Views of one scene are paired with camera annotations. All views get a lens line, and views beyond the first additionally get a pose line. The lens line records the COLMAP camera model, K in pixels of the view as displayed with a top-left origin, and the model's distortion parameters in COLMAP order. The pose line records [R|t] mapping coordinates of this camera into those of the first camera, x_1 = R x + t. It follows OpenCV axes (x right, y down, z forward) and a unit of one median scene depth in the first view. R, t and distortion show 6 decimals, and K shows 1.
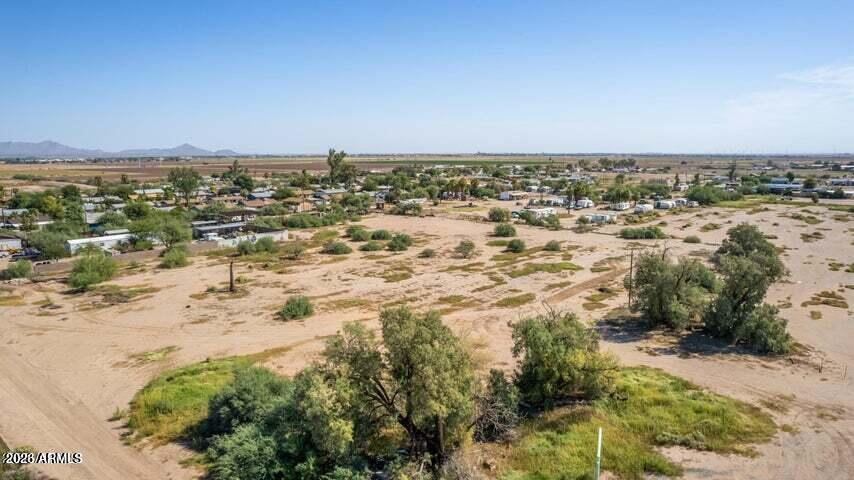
lens RADIAL K [[556.1, 0, 429.1], [0, 556.1, 252.0], [0, 0, 1]] dist [-0.073417, 0.061446]
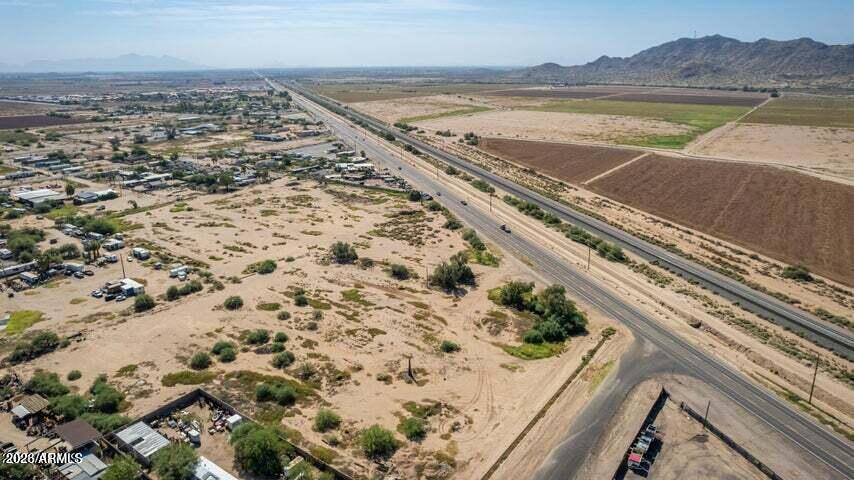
lens RADIAL K [[544.1, 0, 429.2], [0, 544.1, 251.6], [0, 0, 1]] dist [-0.074827, 0.064962]
pose [[-0.094508, -0.324724, 0.941075, -1.933047], [0.184201, 0.923280, 0.337082, -0.886227], [-0.978335, 0.205204, -0.027443, 0.972639]]
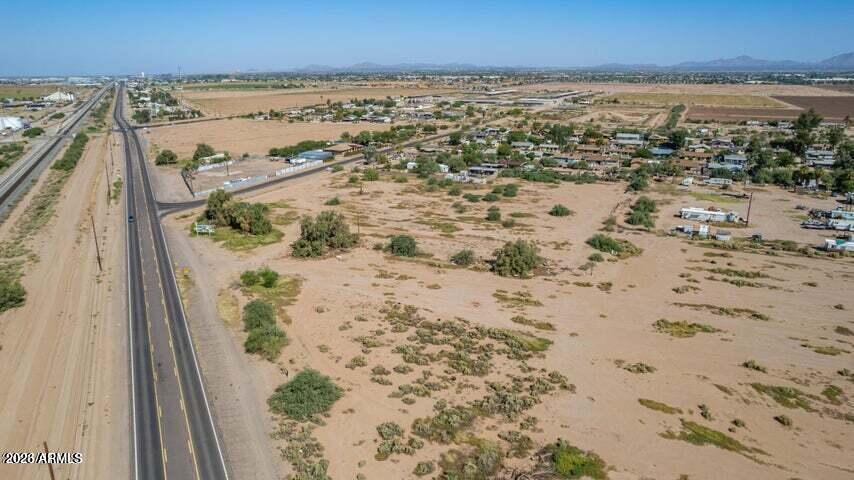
lens RADIAL K [[552.1, 0, 429.1], [0, 552.1, 241.5], [0, 0, 1]] dist [-0.070659, 0.056478]
pose [[0.269586, 0.293016, -0.917314, 2.190419], [-0.163919, 0.952643, 0.256128, -0.435839], [0.948922, 0.081317, 0.304850, 0.589086]]
